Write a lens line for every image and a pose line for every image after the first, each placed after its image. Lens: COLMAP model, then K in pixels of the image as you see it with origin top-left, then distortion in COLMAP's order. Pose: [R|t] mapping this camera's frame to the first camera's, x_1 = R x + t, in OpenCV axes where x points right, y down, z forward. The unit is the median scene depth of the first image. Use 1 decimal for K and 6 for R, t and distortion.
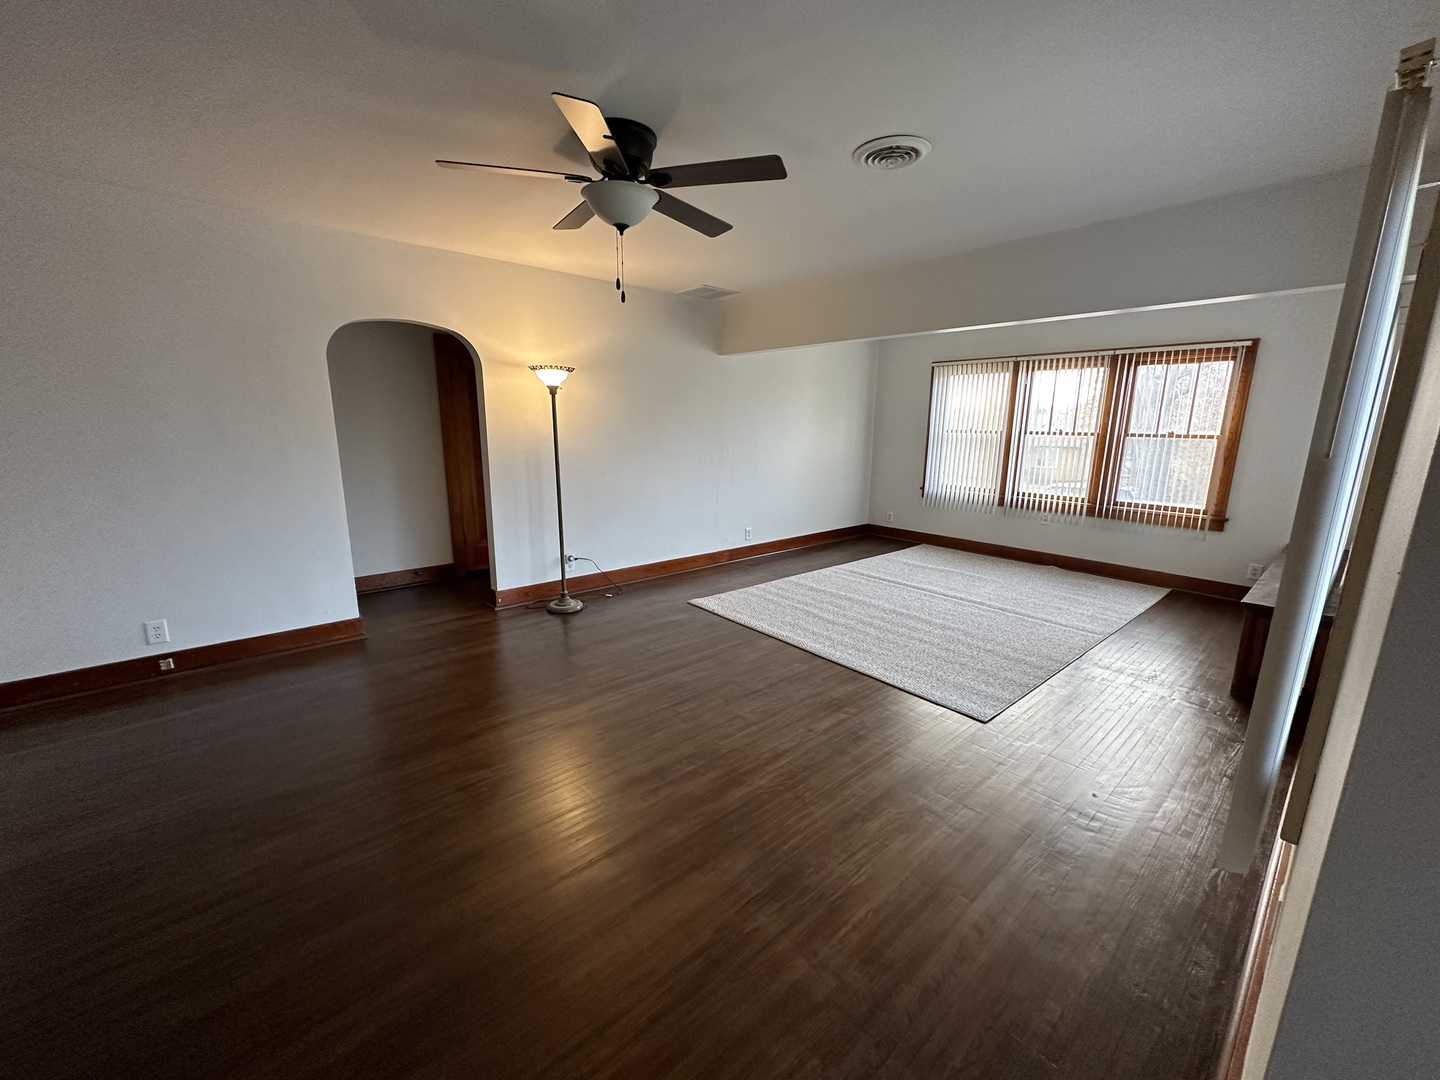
lens RADIAL K [[569.8, 0, 711.0], [0, 569.8, 546.6], [0, 0, 1]] dist [-0.003564, -0.000178]
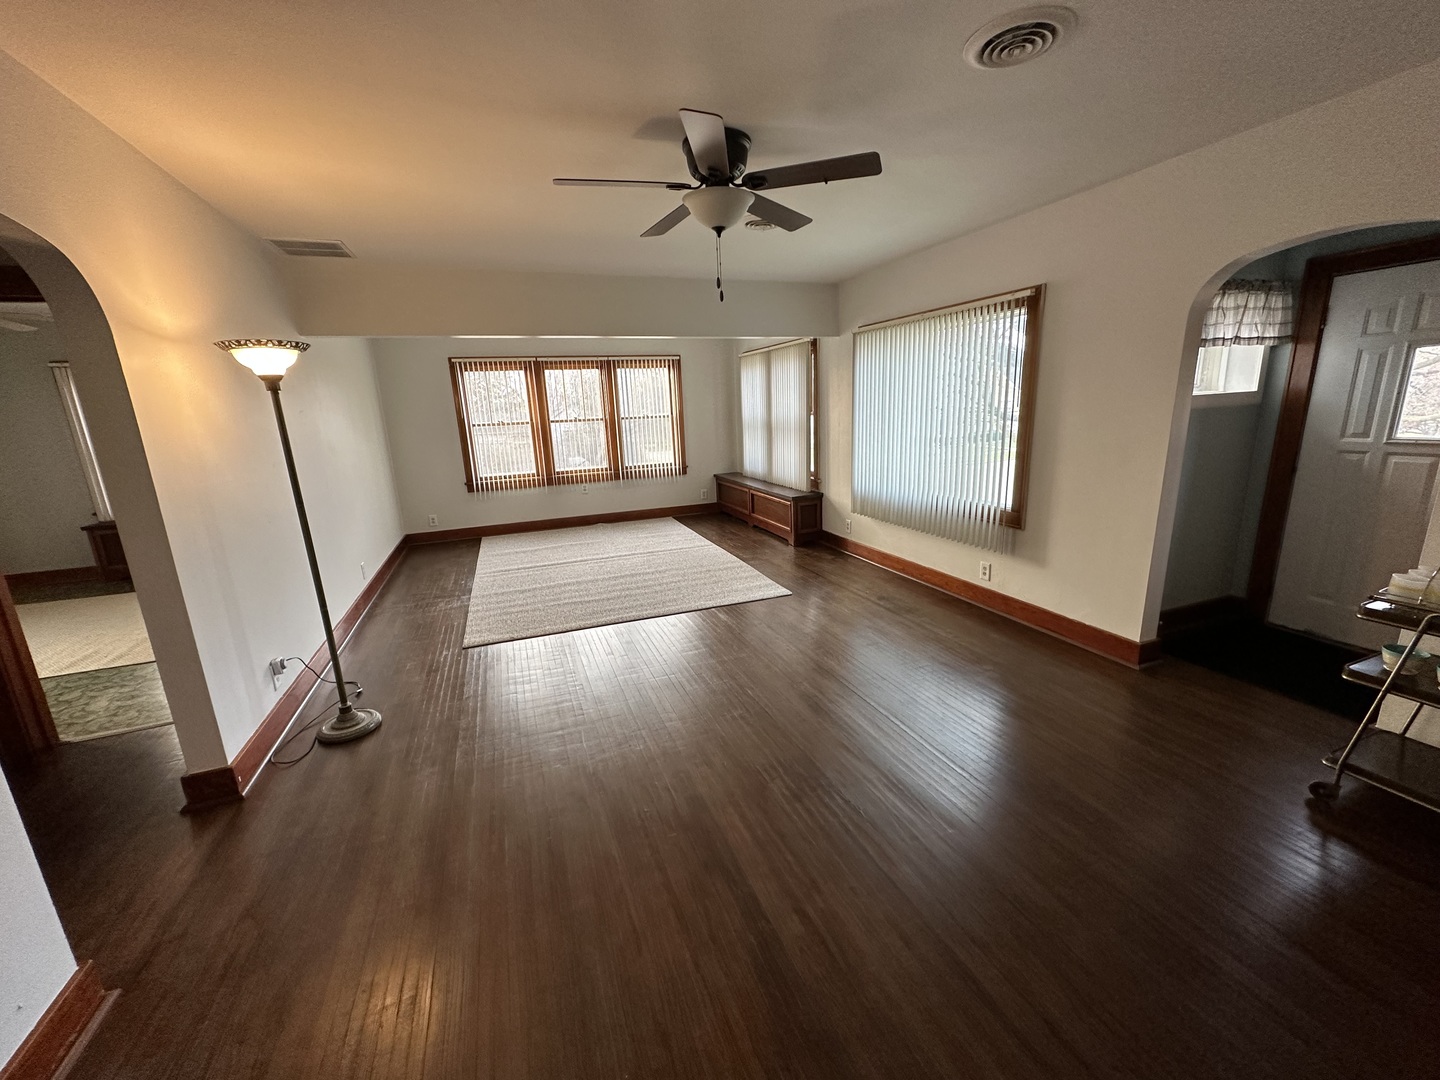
lens RADIAL K [[569.8, 0, 712.9], [0, 569.8, 533.8], [0, 0, 1]] dist [-0.003564, -0.000178]
pose [[0.340205, -0.229665, 0.911874, -0.611873], [0.248221, 0.957255, 0.148488, -0.088096], [-0.906999, 0.175830, 0.382671, 0.343613]]
